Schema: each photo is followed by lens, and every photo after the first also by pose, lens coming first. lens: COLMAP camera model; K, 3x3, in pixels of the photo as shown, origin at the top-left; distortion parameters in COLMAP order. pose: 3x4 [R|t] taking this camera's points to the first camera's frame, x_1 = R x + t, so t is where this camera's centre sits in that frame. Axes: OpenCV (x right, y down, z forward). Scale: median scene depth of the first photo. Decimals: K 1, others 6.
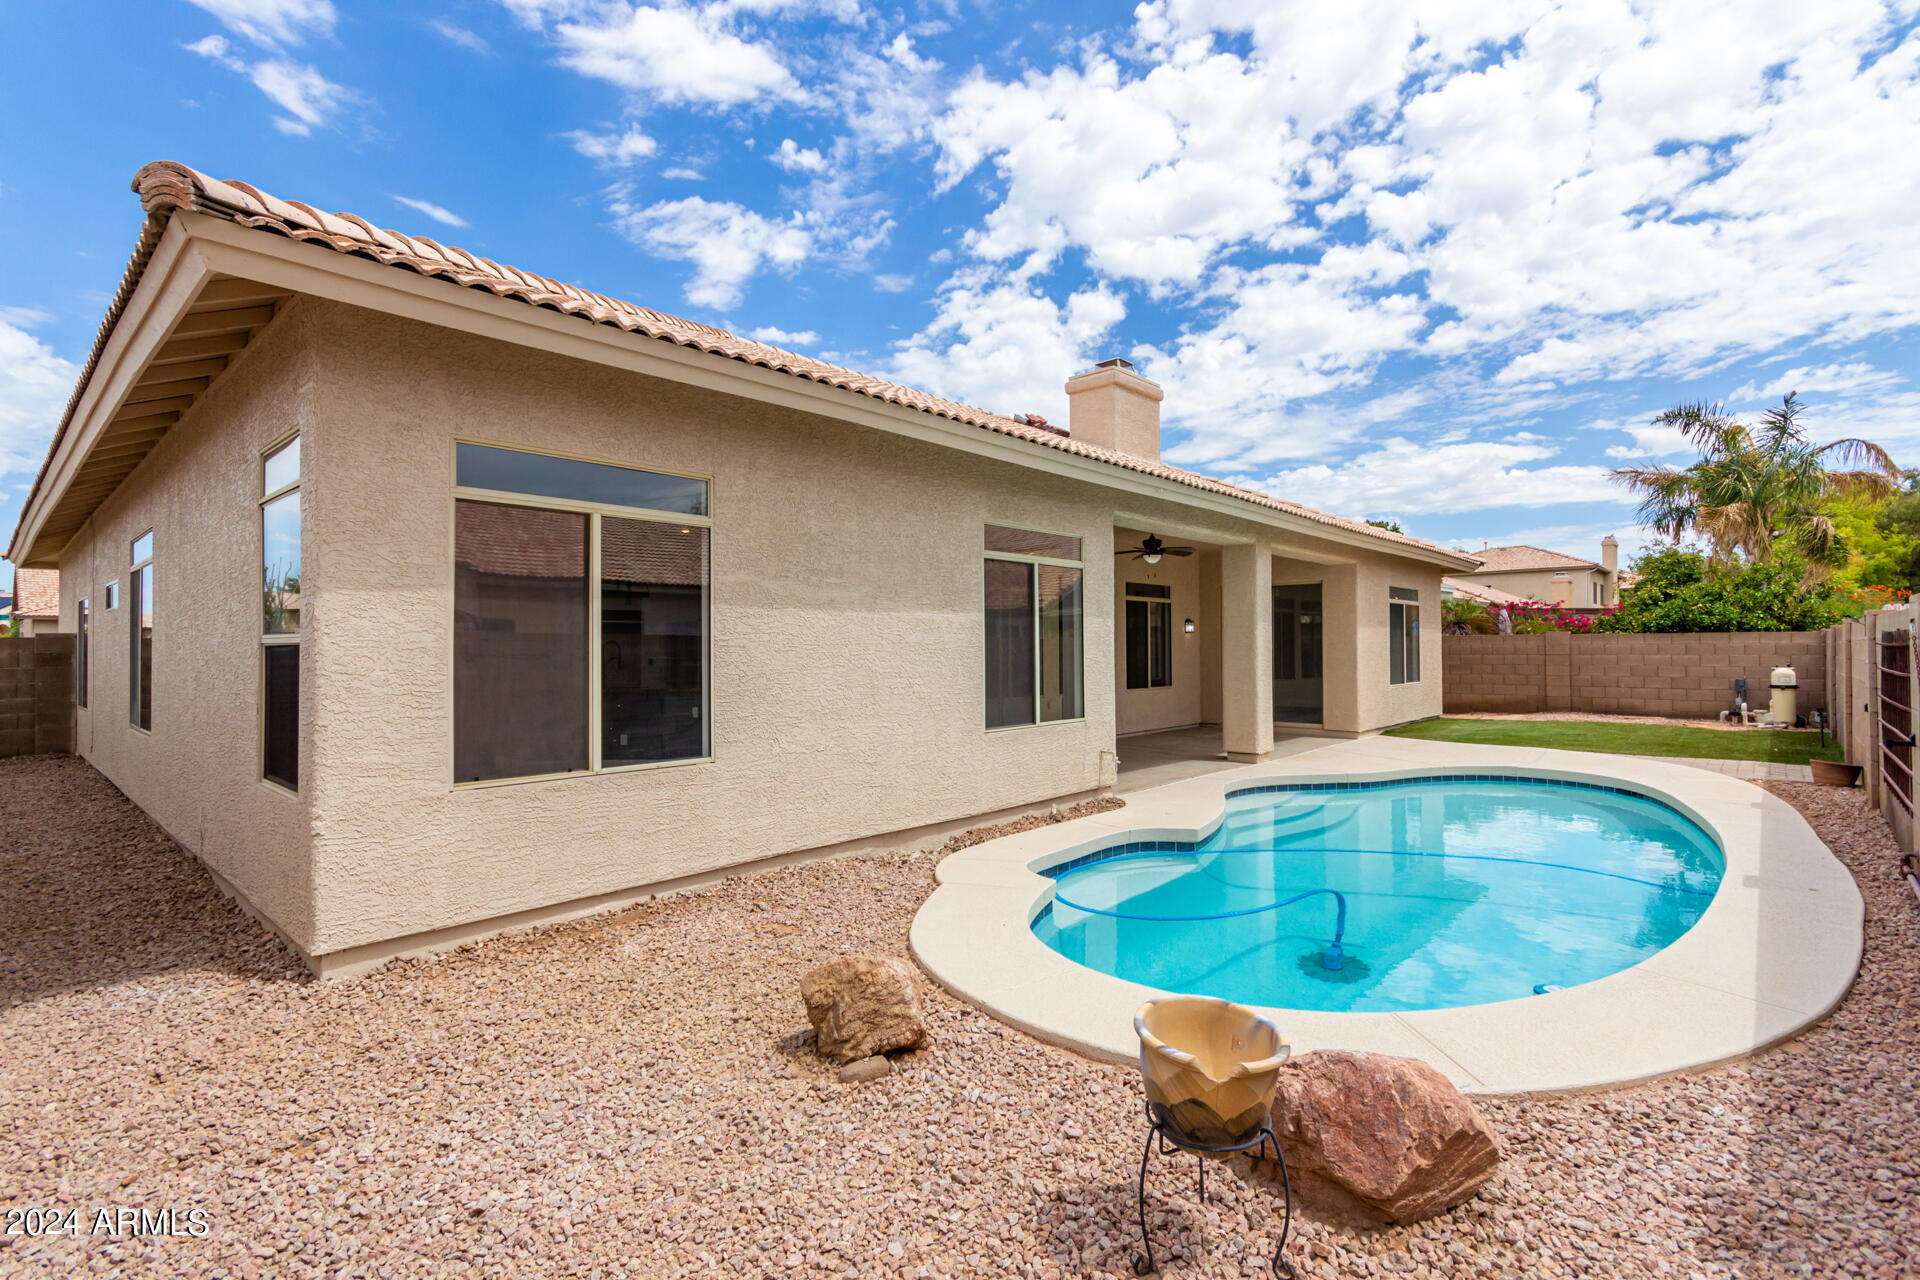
lens RADIAL K [[908.0, 0, 942.4], [0, 908.0, 642.1], [0, 0, 1]] dist [-0.002582, -0.000141]
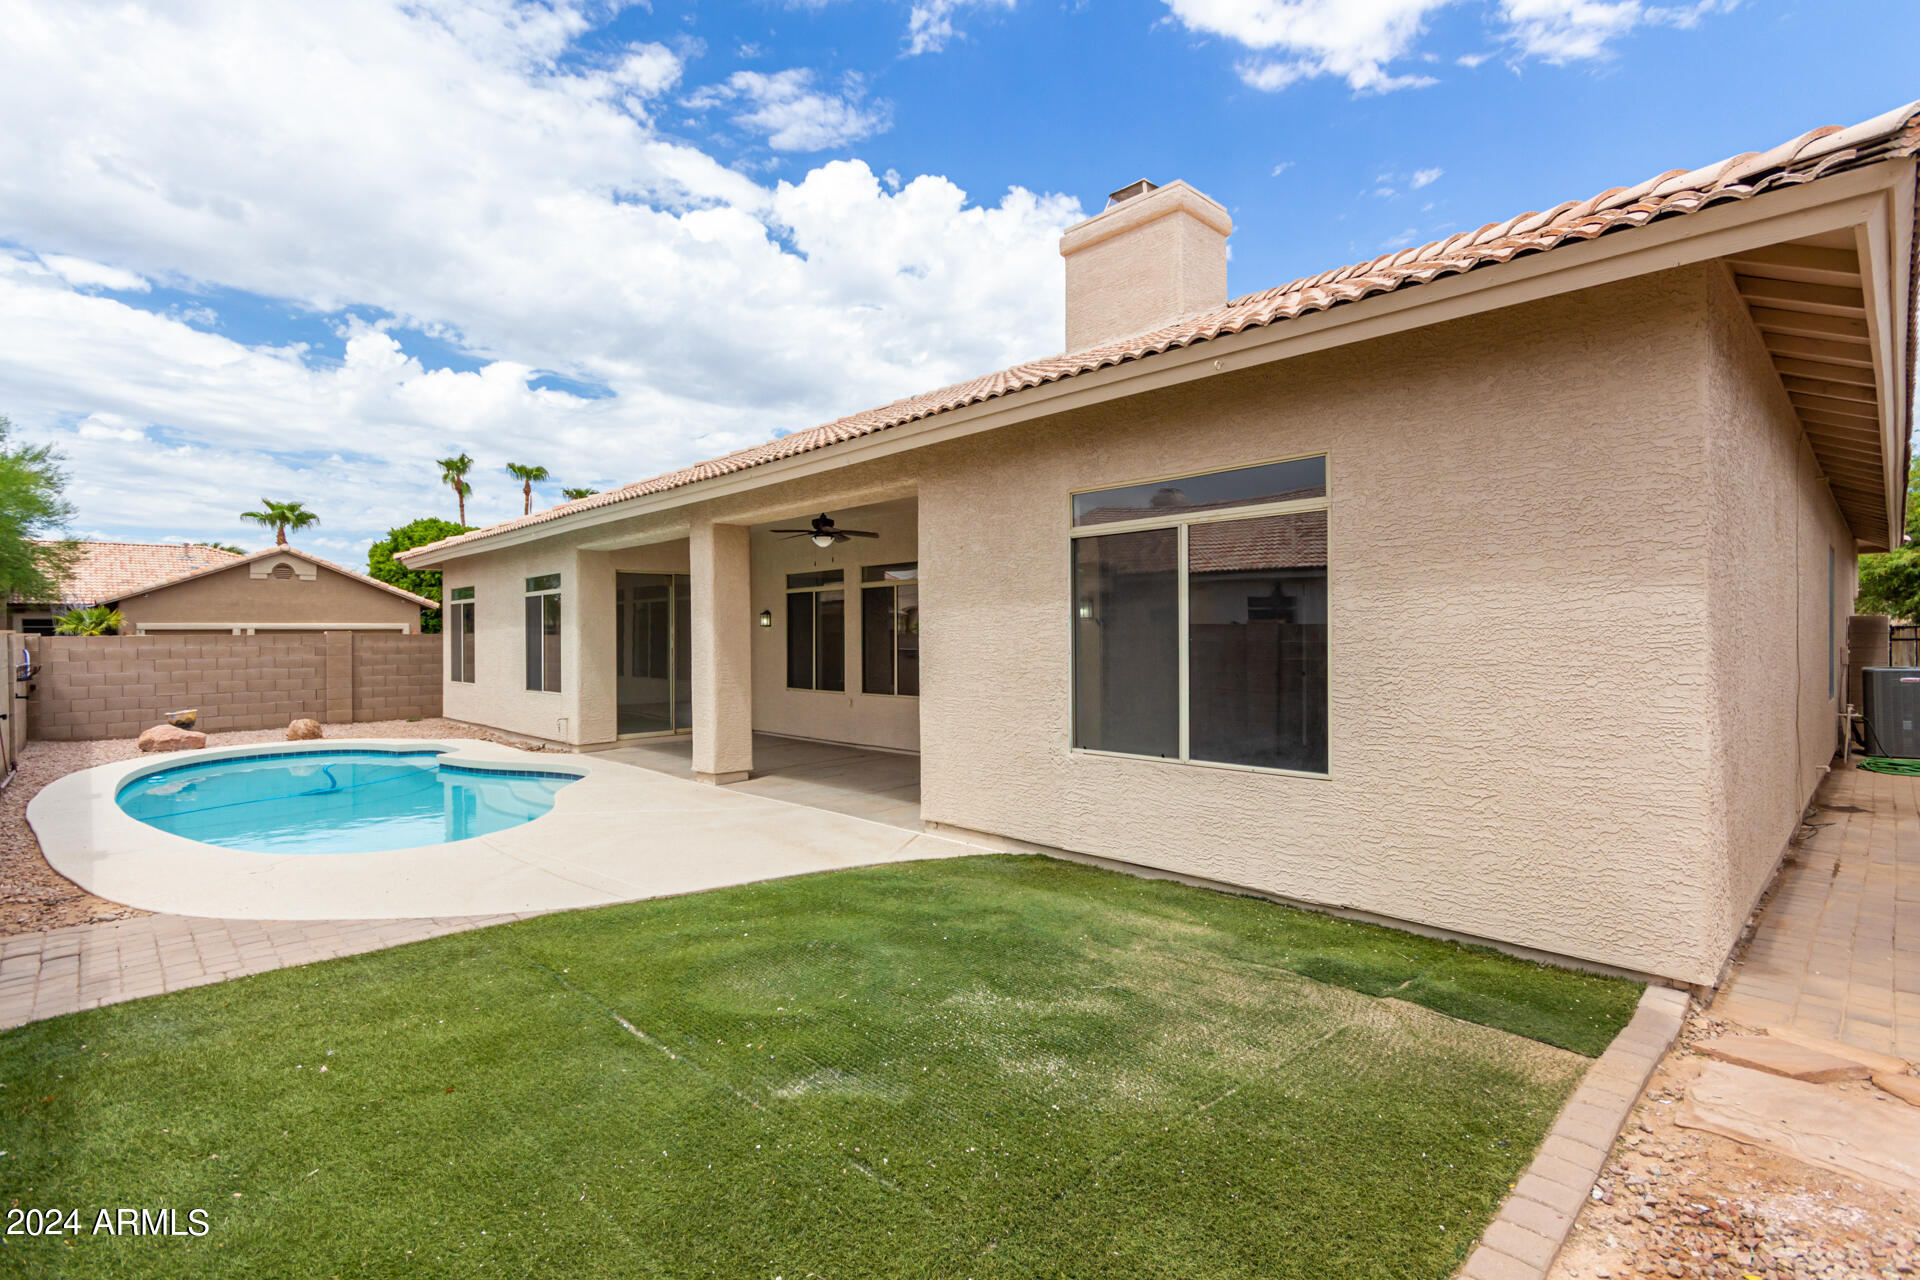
lens RADIAL K [[908.0, 0, 942.4], [0, 908.0, 642.1], [0, 0, 1]] dist [-0.002582, -0.000141]
pose [[-0.070175, -0.001657, -0.997533, 0.778386], [0.003094, 0.999993, -0.001879, 0.001212], [0.997530, -0.003218, -0.070170, 0.851341]]
